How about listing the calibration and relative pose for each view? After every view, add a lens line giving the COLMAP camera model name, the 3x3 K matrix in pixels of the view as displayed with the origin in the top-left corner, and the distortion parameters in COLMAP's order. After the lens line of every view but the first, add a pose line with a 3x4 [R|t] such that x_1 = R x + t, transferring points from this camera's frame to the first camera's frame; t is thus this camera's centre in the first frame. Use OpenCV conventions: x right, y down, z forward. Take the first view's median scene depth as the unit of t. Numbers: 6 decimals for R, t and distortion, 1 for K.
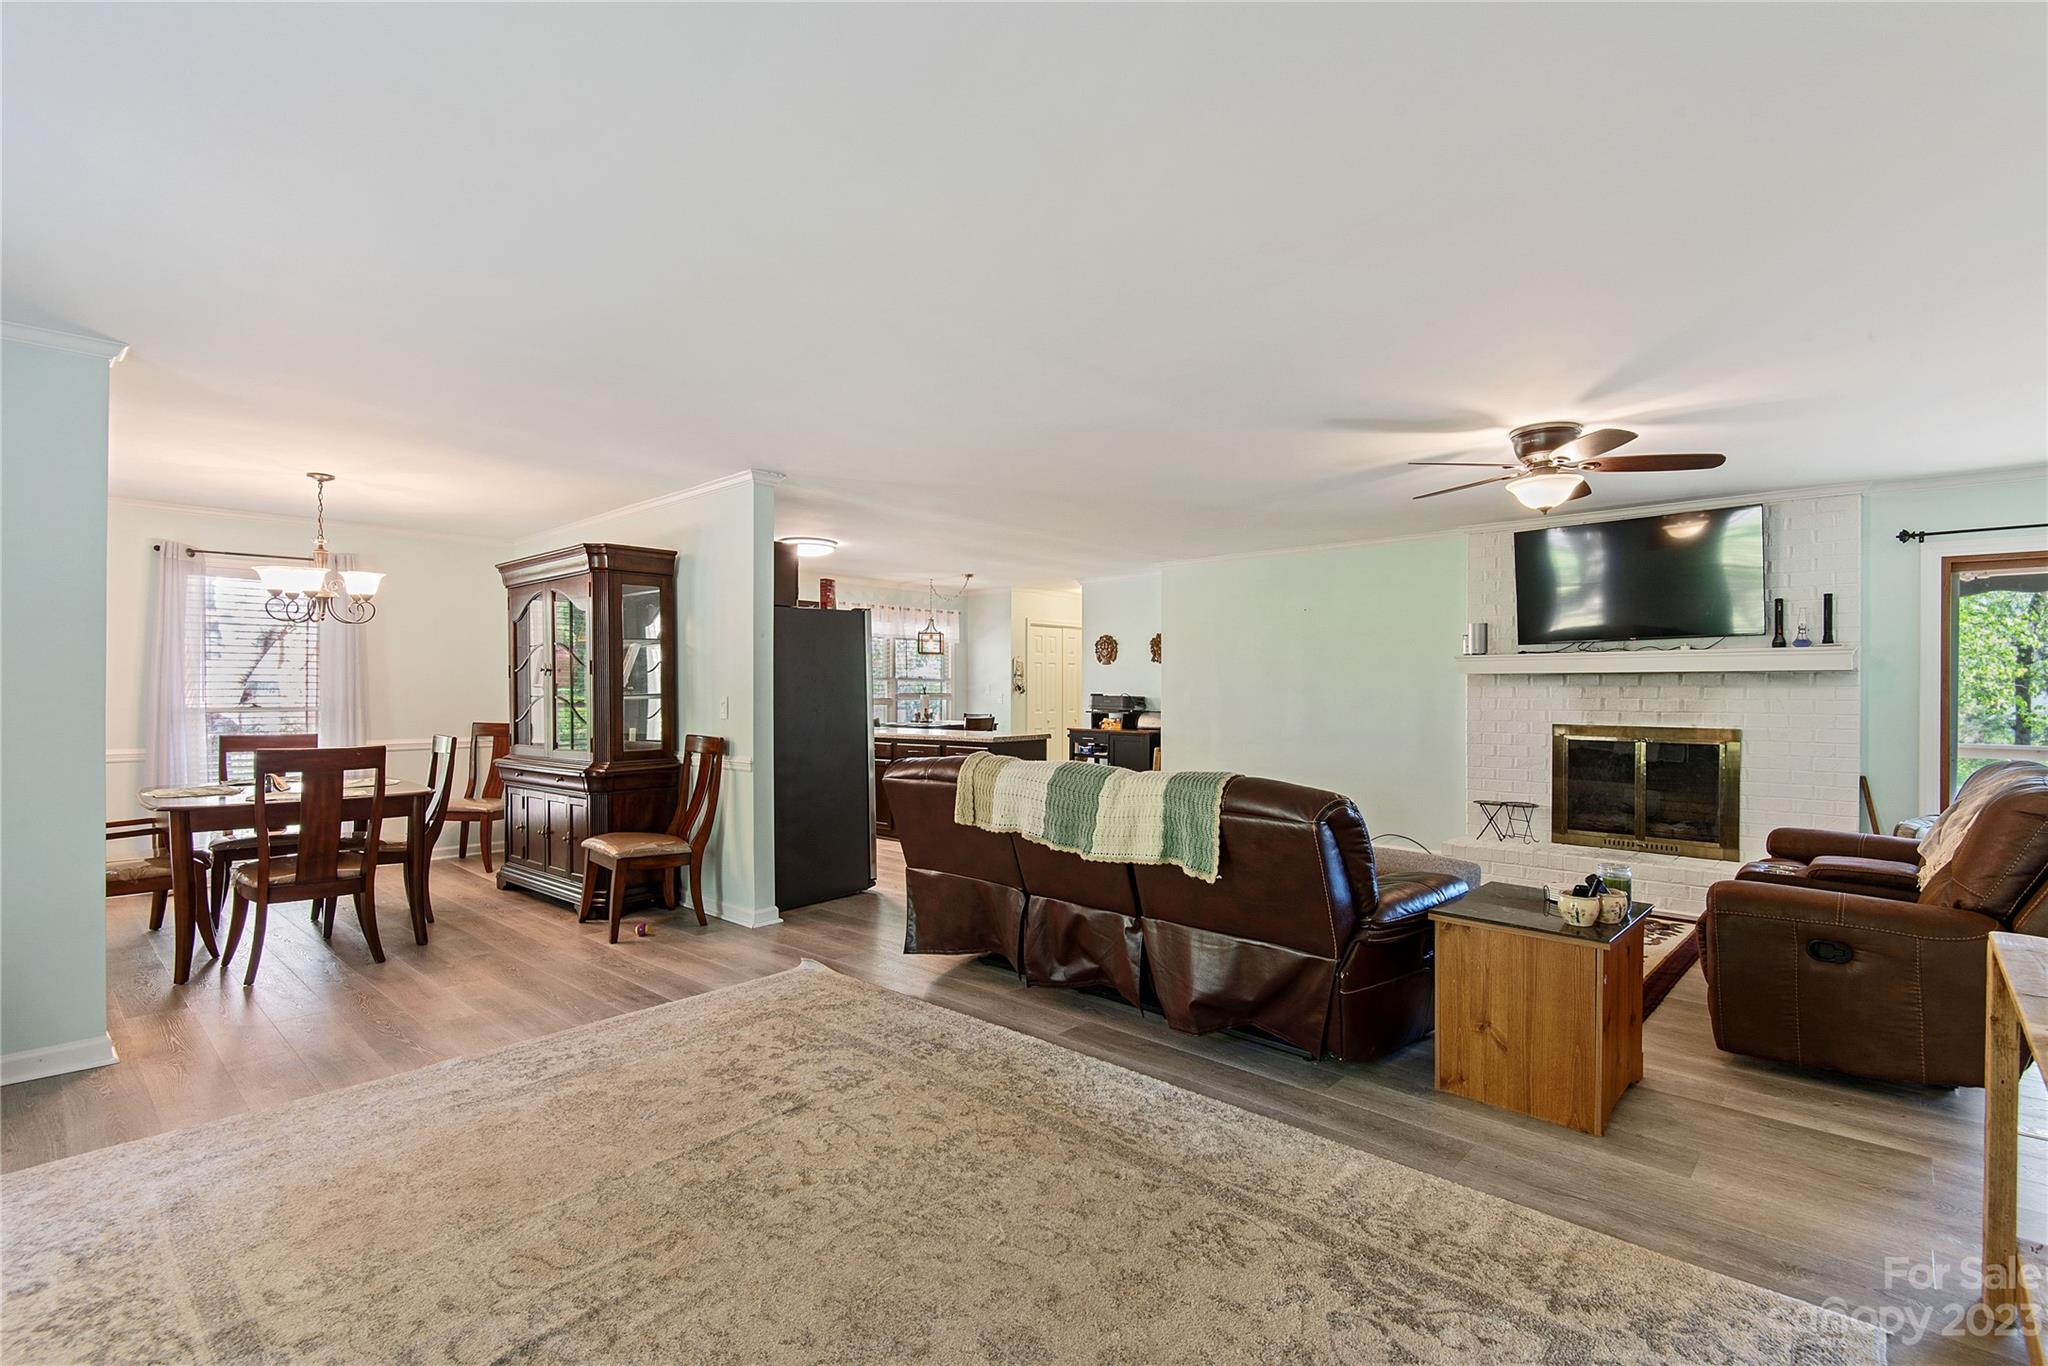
lens RADIAL K [[940.6, 0, 1027.3], [0, 940.6, 692.3], [0, 0, 1]] dist [-0.002883, -0.002121]
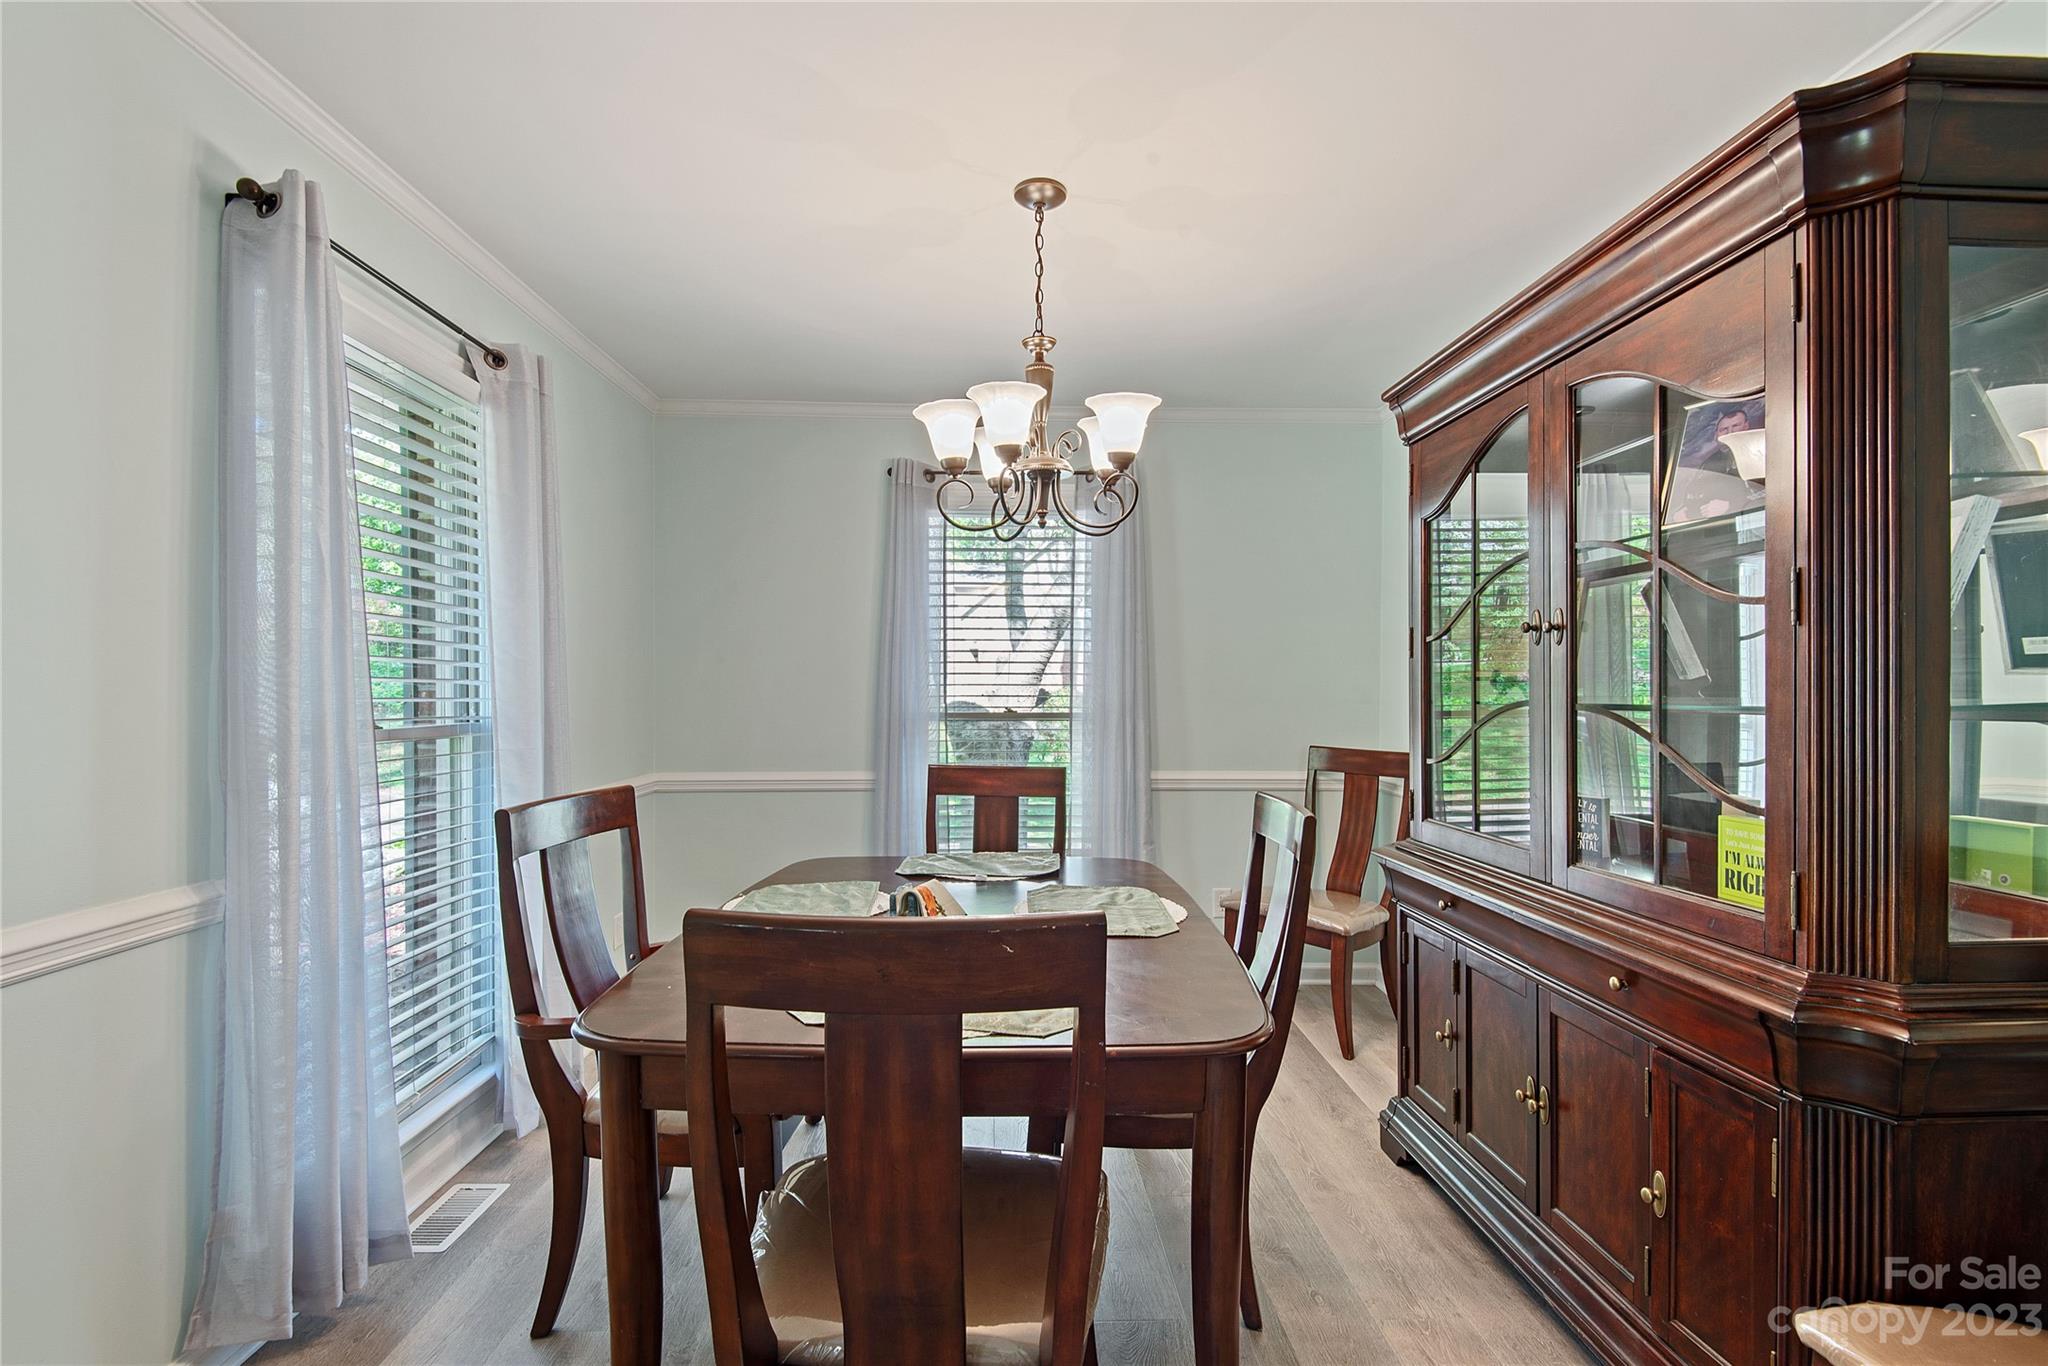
lens RADIAL K [[940.6, 0, 1028.2], [0, 940.6, 691.1], [0, 0, 1]] dist [-0.002883, -0.002121]
pose [[0.706823, 0.007599, -0.707350, -0.410659], [-0.009591, 0.999953, 0.001159, -0.000745], [0.707326, 0.005965, 0.706863, 0.633289]]
